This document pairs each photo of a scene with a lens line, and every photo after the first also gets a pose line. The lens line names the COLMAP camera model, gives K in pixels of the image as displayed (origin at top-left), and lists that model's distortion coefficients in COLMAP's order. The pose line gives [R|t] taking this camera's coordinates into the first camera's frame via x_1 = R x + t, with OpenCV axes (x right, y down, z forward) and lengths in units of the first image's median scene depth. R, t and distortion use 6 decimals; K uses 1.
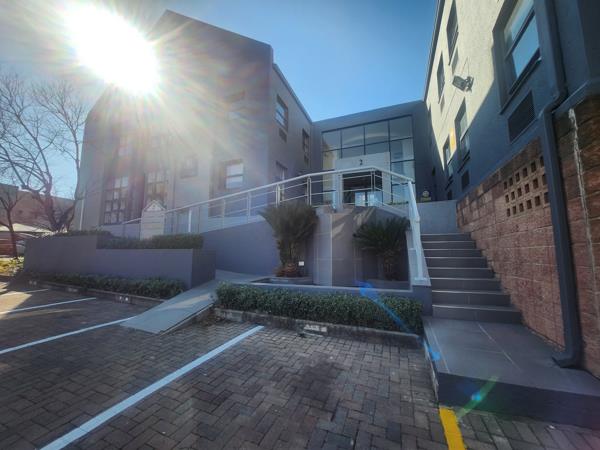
lens RADIAL K [[237.0, 0, 296.1], [0, 237.0, 226.8], [0, 0, 1]] dist [-0.019940, -0.000713]
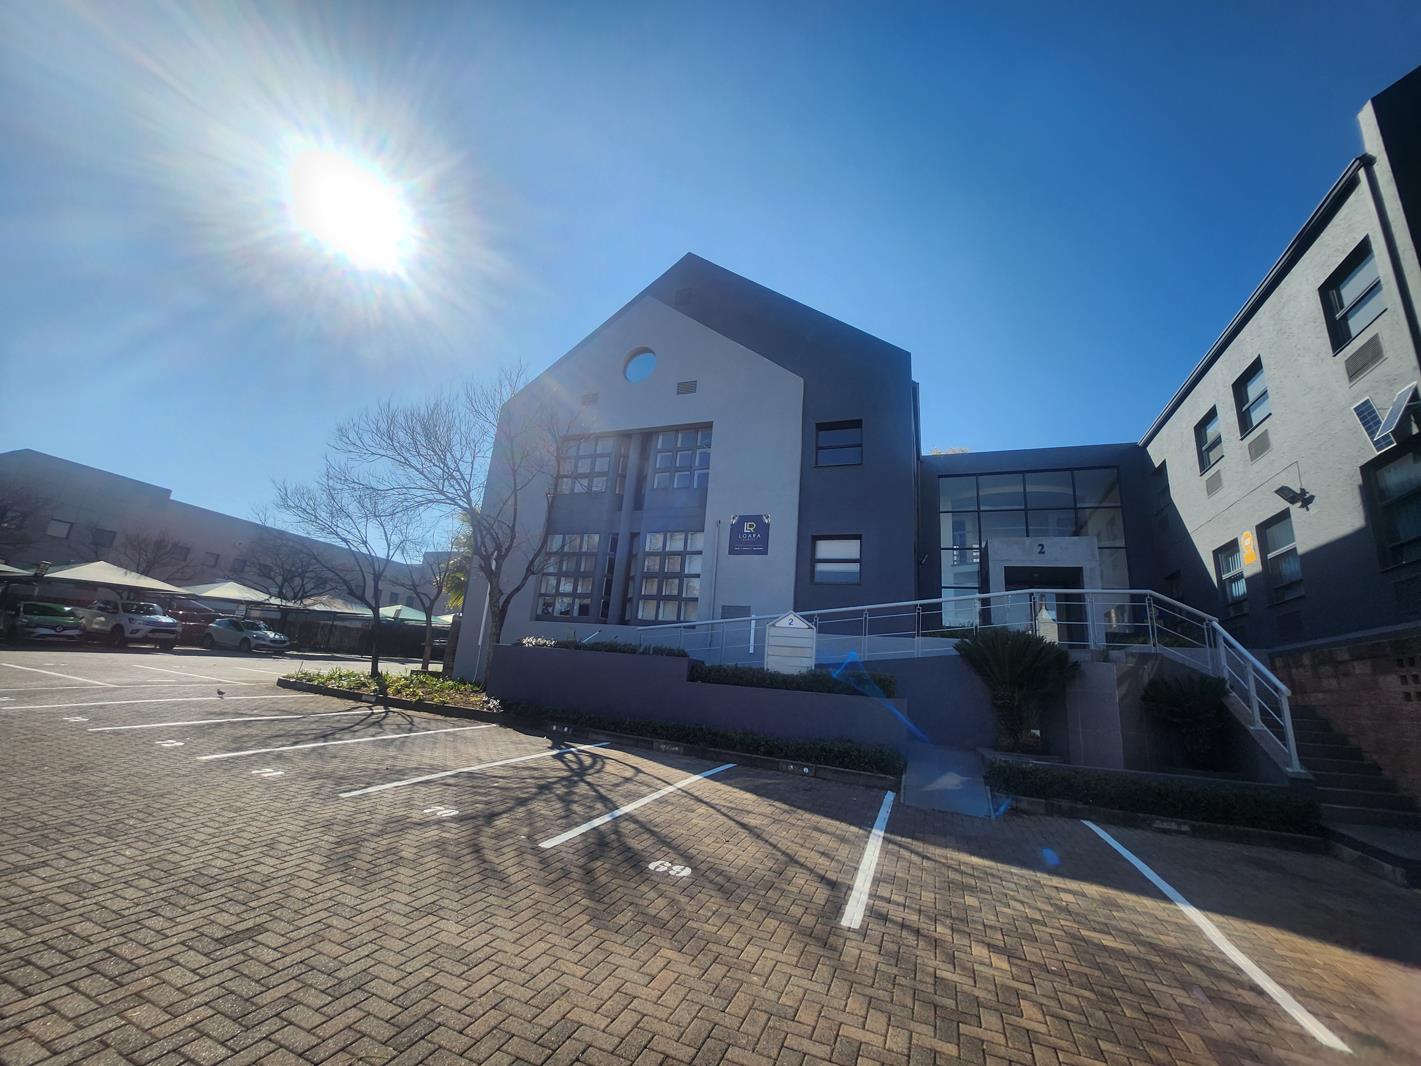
lens RADIAL K [[561.3, 0, 701.3], [0, 561.3, 537.2], [0, 0, 1]] dist [-0.019940, -0.000713]
pose [[0.996674, 0.080419, -0.013147, -0.950575], [-0.081470, 0.986604, -0.141331, -0.083037], [0.001605, 0.141933, 0.989875, -0.590885]]
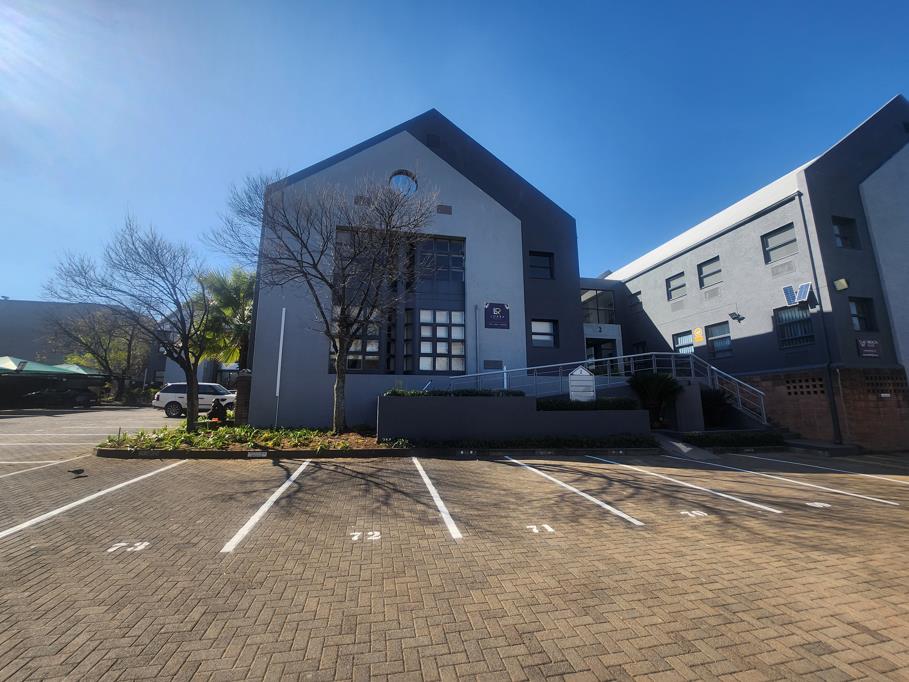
lens RADIAL K [[359.0, 0, 448.6], [0, 359.0, 343.7], [0, 0, 1]] dist [-0.019940, -0.000713]
pose [[0.838294, 0.088580, 0.537975, -2.303077], [-0.055301, 0.995439, -0.077731, -0.054831], [-0.542407, 0.035411, 0.839369, -0.092680]]
